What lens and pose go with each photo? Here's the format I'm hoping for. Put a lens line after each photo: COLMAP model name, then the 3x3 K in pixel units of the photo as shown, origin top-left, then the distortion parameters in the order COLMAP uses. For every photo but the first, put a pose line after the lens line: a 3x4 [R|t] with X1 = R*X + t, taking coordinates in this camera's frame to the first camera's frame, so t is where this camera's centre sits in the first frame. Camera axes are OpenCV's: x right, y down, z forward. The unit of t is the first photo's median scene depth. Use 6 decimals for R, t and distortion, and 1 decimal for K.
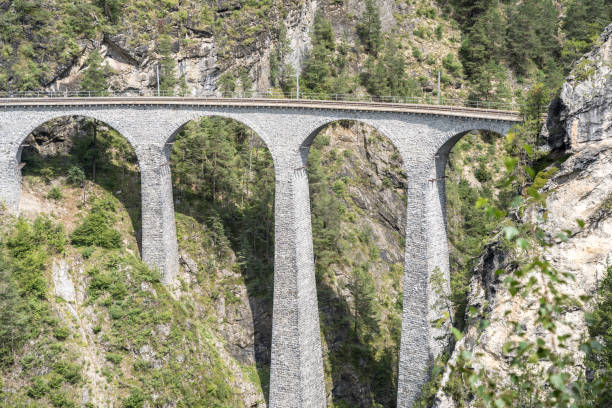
lens RADIAL K [[1093.8, 0, 306.0], [0, 1093.8, 204.0], [0, 0, 1]] dist [0.367160, 0.071742]
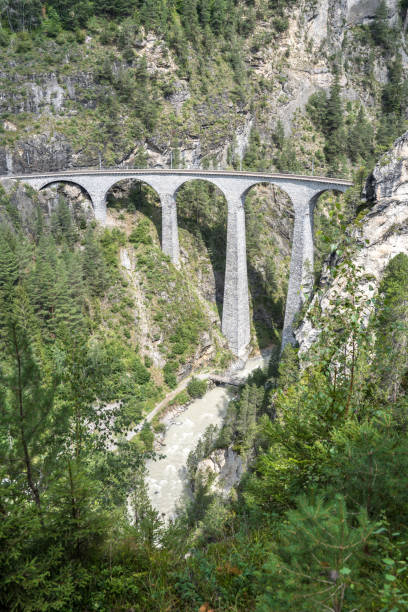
lens RADIAL K [[1093.8, 0, 204.0], [0, 1093.8, 306.0], [0, 0, 1]] dist [0.367160, 0.071742]
pose [[0.998409, 0.032000, -0.046432, 0.026543], [-0.026632, 0.993357, 0.111945, -0.075380], [0.049705, -0.110530, 0.992629, -1.009248]]
